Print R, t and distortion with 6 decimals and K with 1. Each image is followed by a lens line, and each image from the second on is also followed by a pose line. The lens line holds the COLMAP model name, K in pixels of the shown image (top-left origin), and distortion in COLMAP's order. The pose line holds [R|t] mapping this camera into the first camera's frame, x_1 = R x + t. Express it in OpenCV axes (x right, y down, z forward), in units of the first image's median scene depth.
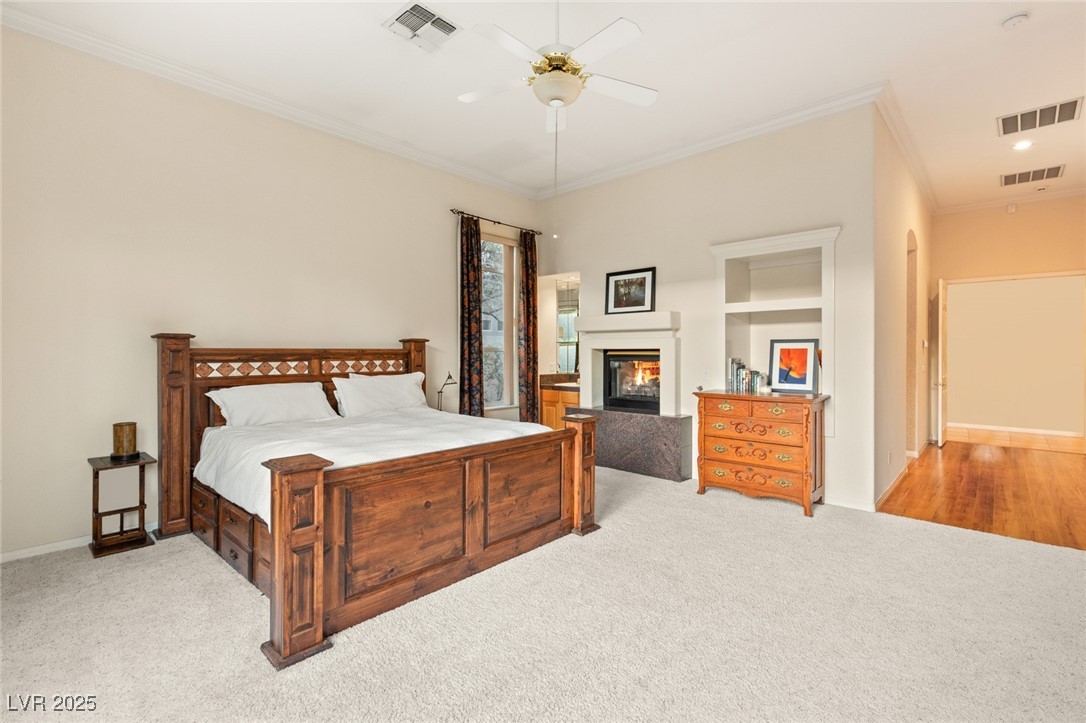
lens RADIAL K [[495.7, 0, 540.6], [0, 495.7, 347.7], [0, 0, 1]] dist [0.001533, 0.000235]
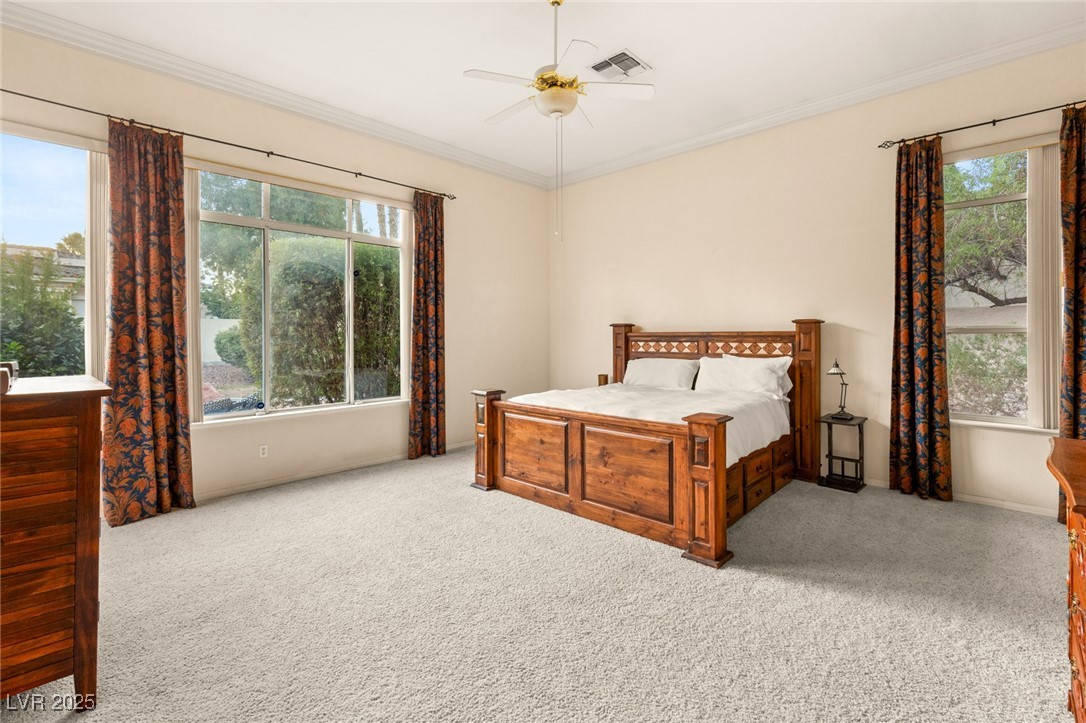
lens RADIAL K [[510.9, 0, 542.5], [0, 510.9, 330.5], [0, 0, 1]] dist [0.000982, 0.000039]
pose [[-0.024641, -0.006684, -0.999674, 0.871313], [0.011696, 0.999907, -0.006974, 0.003316], [0.999628, -0.011864, -0.024560, 0.724292]]
